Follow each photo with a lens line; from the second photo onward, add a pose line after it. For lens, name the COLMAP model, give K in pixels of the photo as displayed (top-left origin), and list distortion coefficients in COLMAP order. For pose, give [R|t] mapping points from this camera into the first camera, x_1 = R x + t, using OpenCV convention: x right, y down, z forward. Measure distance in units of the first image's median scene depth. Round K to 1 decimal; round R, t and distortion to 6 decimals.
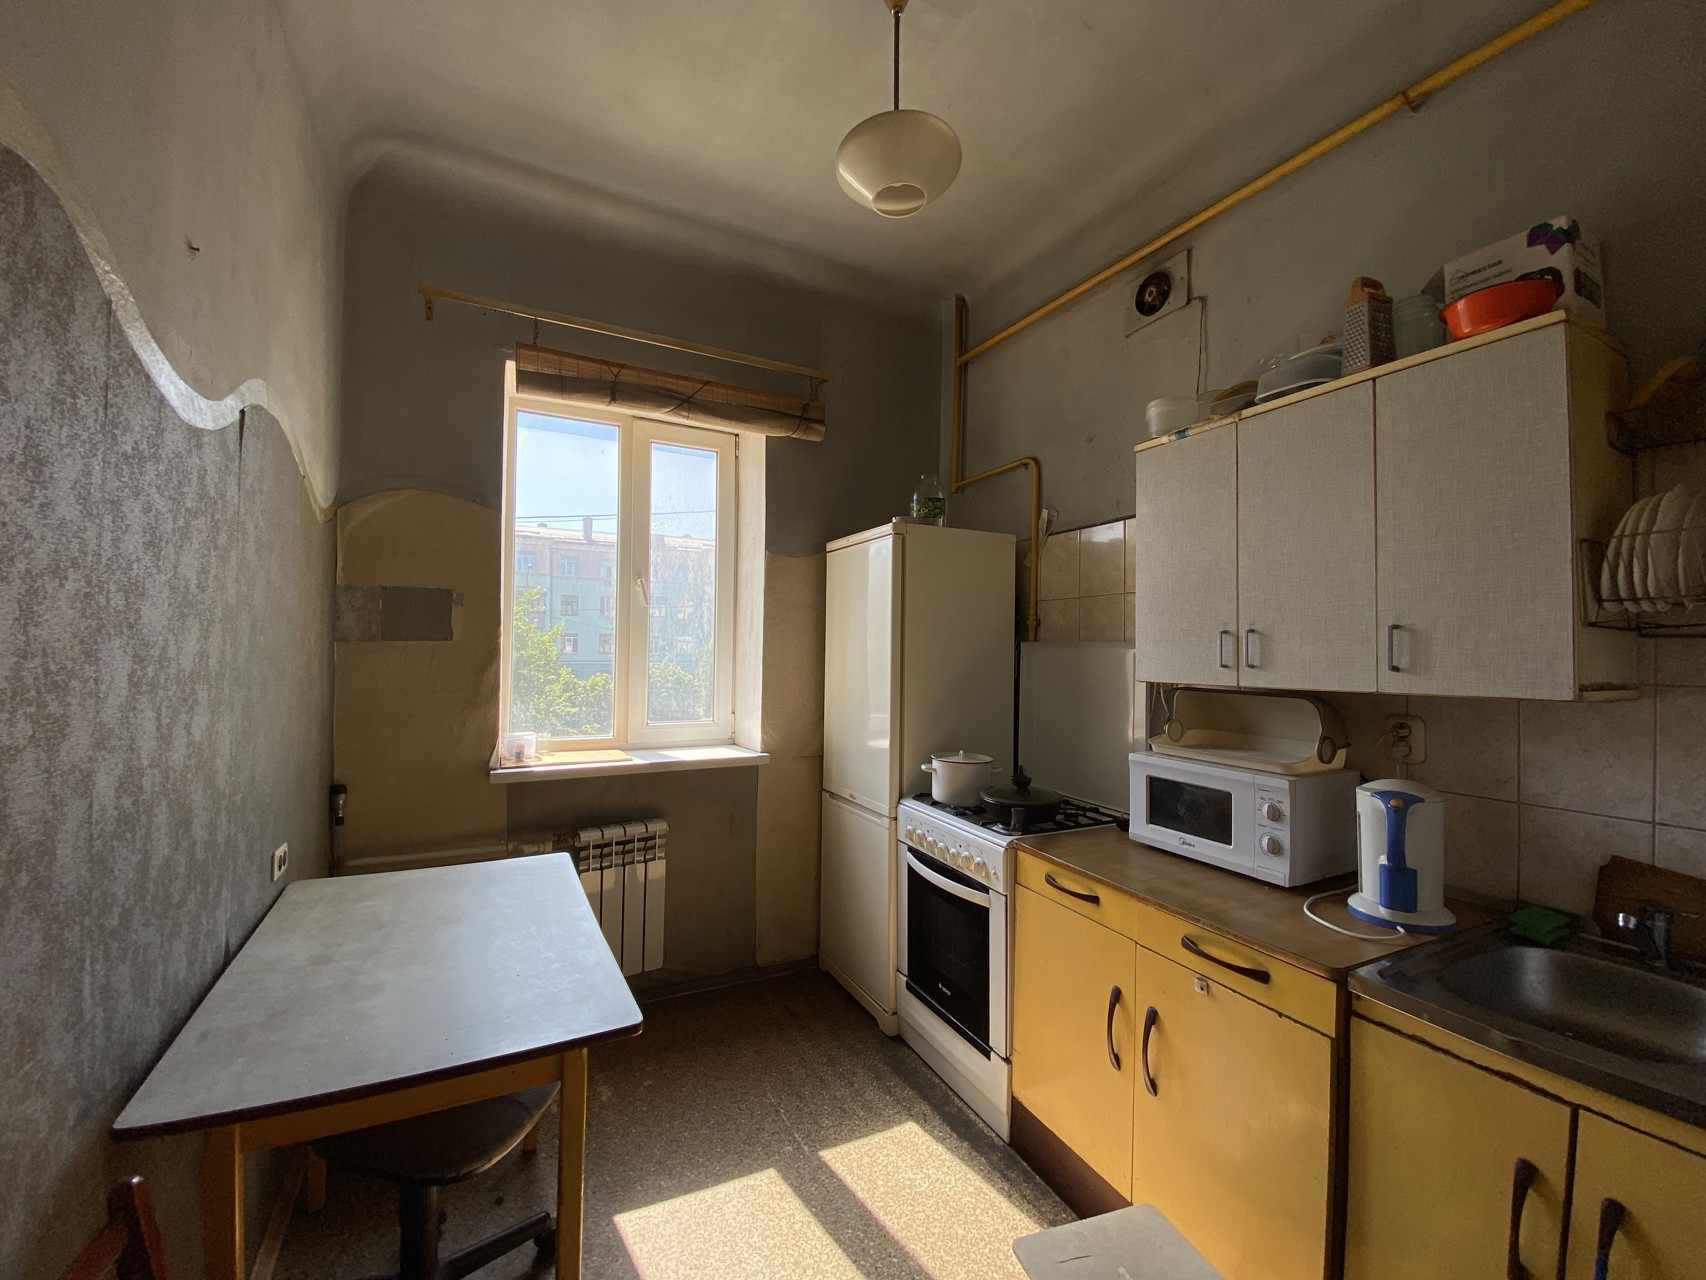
lens RADIAL K [[690.6, 0, 853.0], [0, 690.6, 640.0], [0, 0, 1]] dist [0.031881, -0.028740]
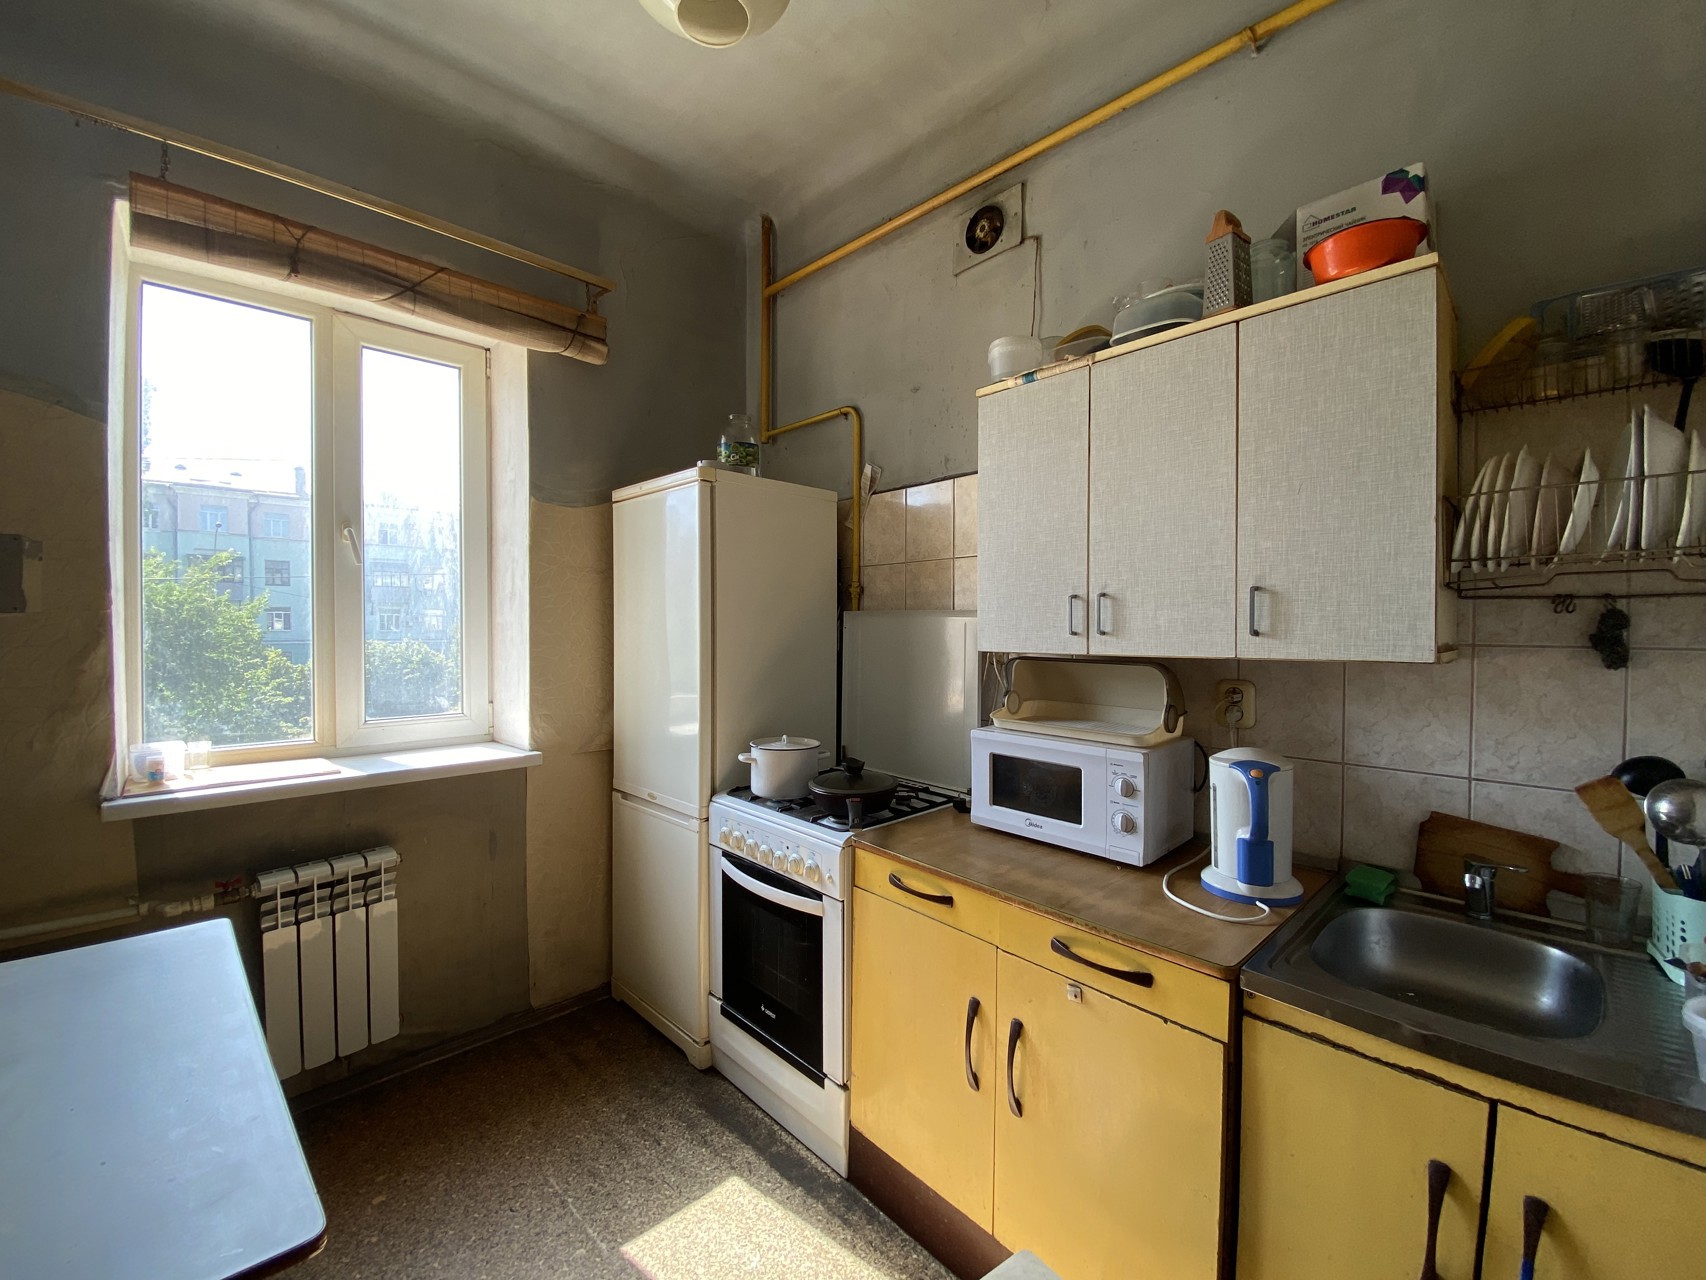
lens RADIAL K [[690.6, 0, 853.0], [0, 690.6, 640.0], [0, 0, 1]] dist [0.031881, -0.028740]
pose [[0.955386, -0.016992, 0.294870, -0.017185], [0.005417, 0.999184, 0.040025, 0.007128], [-0.295309, -0.036642, 0.954699, 0.180634]]
